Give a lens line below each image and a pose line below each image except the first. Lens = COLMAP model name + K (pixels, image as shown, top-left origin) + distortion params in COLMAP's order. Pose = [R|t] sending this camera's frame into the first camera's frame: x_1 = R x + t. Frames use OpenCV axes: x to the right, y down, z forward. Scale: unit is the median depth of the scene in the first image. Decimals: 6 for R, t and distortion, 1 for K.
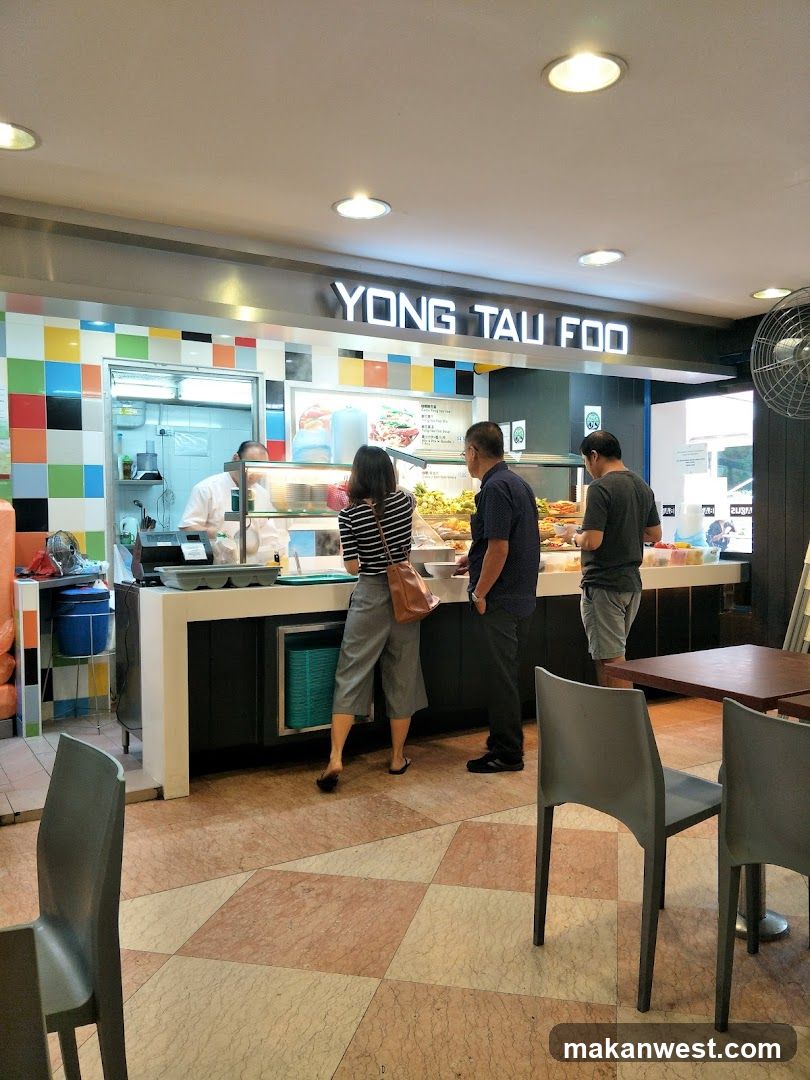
lens RADIAL K [[892.0, 0, 405.0], [0, 892.0, 540.0], [0, 0, 1]] dist [0.003644, 0.004567]
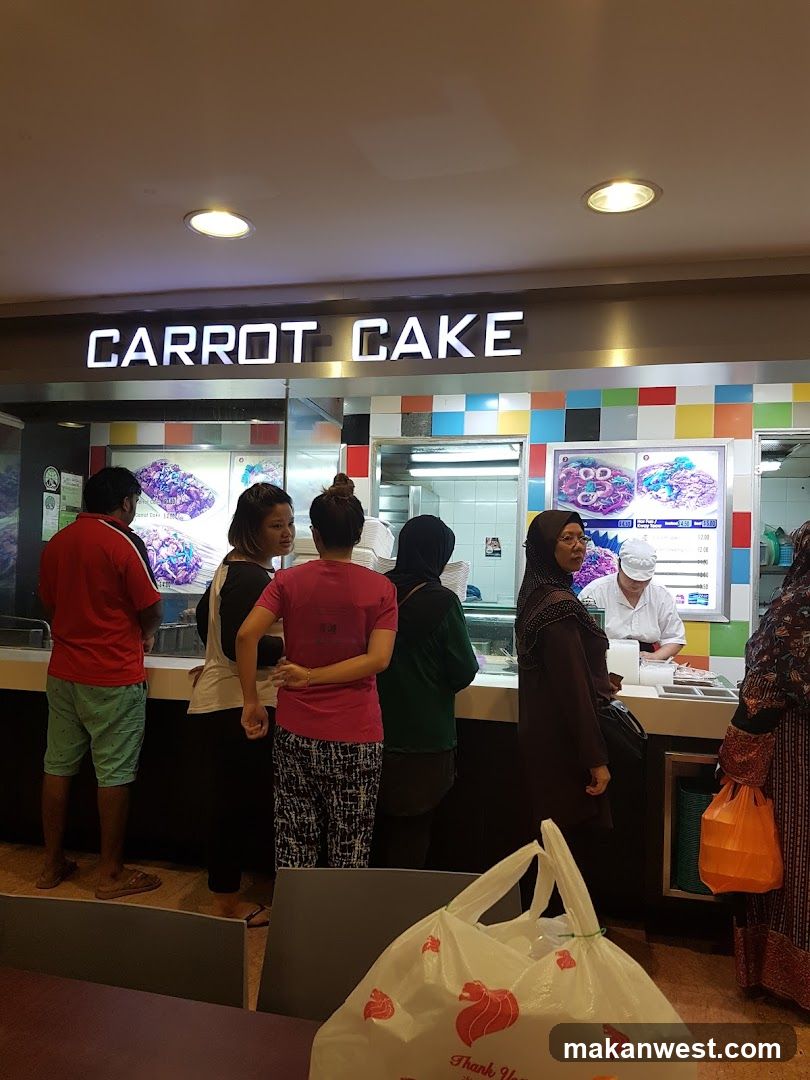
lens RADIAL K [[892.0, 0, 405.0], [0, 892.0, 540.0], [0, 0, 1]] dist [0.003644, 0.004567]
pose [[0.666047, 0.020264, -0.745635, 0.650907], [-0.054164, 0.998306, -0.021252, -0.061349], [0.743941, 0.054541, 0.666016, 0.522598]]
